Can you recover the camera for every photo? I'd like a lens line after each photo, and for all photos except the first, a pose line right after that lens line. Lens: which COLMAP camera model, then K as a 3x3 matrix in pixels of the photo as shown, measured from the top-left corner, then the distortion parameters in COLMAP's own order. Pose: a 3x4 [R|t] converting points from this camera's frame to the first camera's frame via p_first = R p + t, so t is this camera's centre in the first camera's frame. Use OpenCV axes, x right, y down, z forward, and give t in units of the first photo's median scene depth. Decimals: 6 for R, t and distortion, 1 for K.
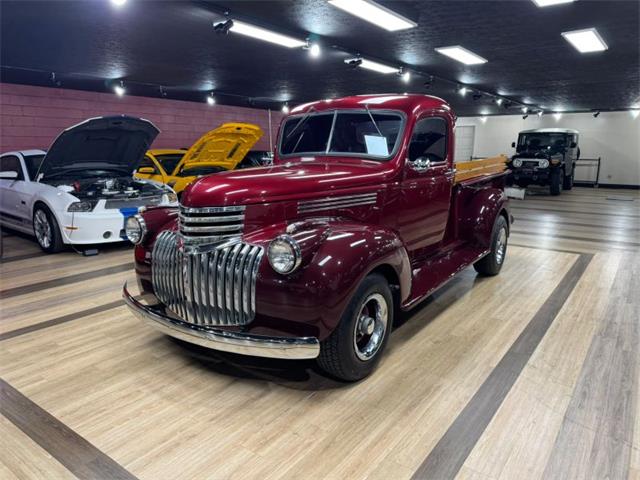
lens RADIAL K [[451.5, 0, 317.4], [0, 451.5, 240.8], [0, 0, 1]] dist [0.042895, -0.047705]
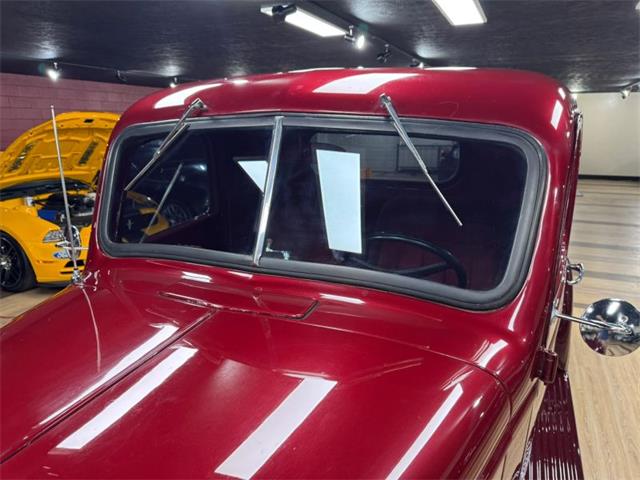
lens RADIAL K [[462.9, 0, 320.0], [0, 462.9, 240.0], [0, 0, 1]] dist [-0.005352, -0.003305]
pose [[0.979056, -0.051522, 0.196962, 0.003027], [0.043594, 0.998063, 0.044379, -0.167880], [-0.198867, -0.034863, 0.979406, 0.530952]]
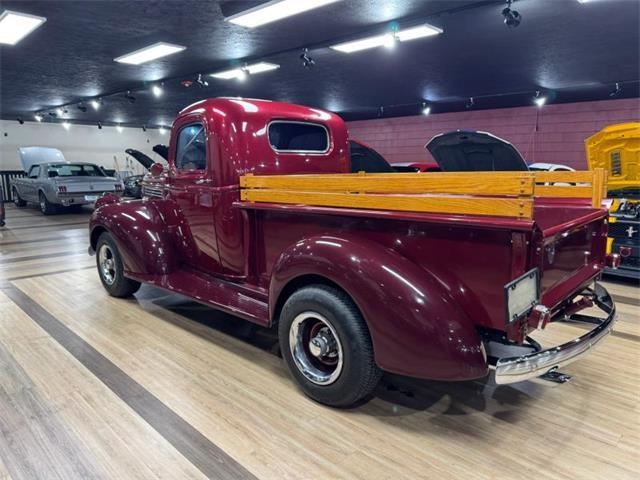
lens RADIAL K [[451.5, 0, 317.4], [0, 451.5, 240.8], [0, 0, 1]] dist [0.042895, -0.047705]
pose [[-0.147130, 0.168009, -0.974744, 0.916473], [-0.206396, 0.958560, 0.196373, -0.212440], [0.967343, 0.230076, -0.106357, 1.084857]]
